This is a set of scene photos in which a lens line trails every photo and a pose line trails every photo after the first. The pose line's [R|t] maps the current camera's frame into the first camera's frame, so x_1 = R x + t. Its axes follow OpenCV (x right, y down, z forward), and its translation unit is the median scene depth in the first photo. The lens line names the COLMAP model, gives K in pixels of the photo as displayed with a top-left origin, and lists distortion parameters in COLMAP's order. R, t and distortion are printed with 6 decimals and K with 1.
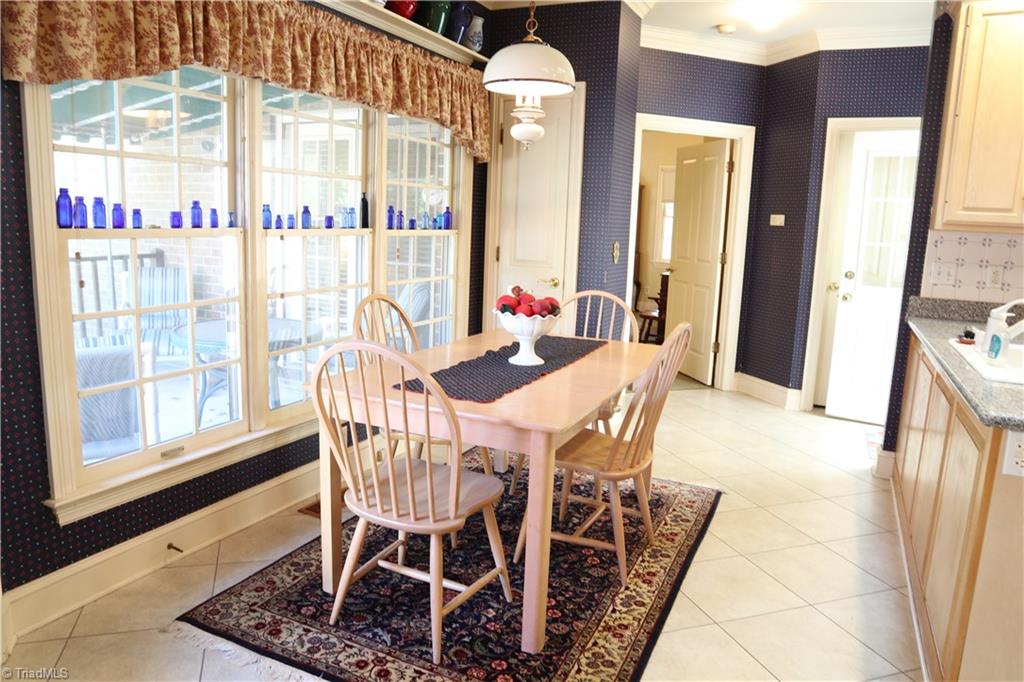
lens RADIAL K [[691.3, 0, 512.6], [0, 691.3, 339.6], [0, 0, 1]] dist [-0.058603, 0.001180]
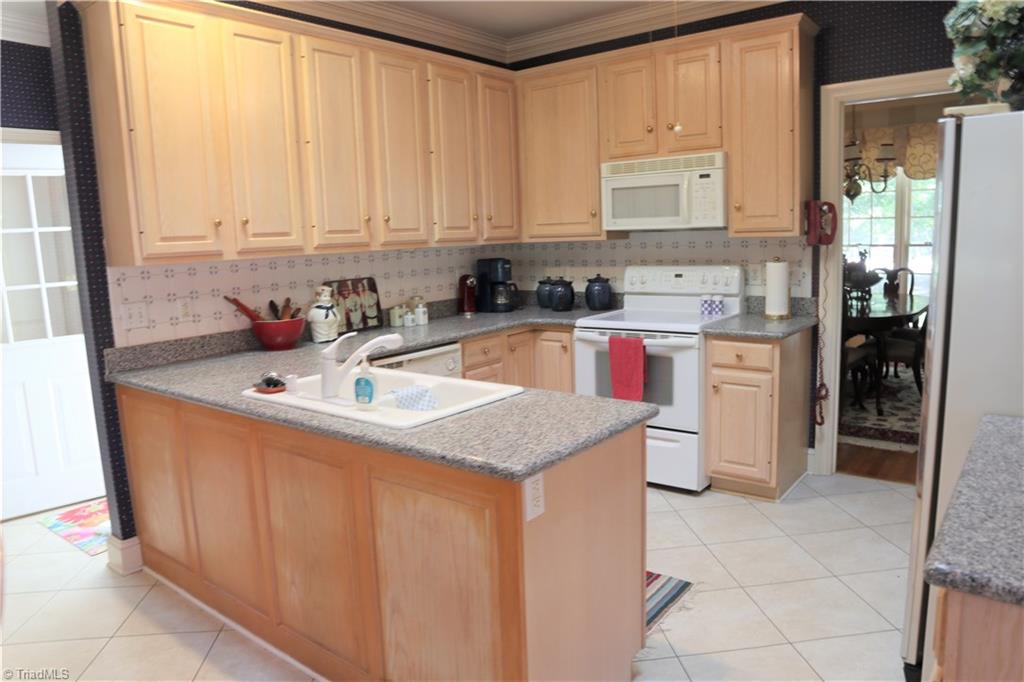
lens RADIAL K [[691.3, 0, 512.6], [0, 691.3, 339.6], [0, 0, 1]] dist [-0.058603, 0.001180]
pose [[0.220356, -0.191910, 0.956355, -0.078987], [0.210544, 0.966700, 0.145473, -0.094582], [-0.952426, 0.169299, 0.253424, 0.342997]]
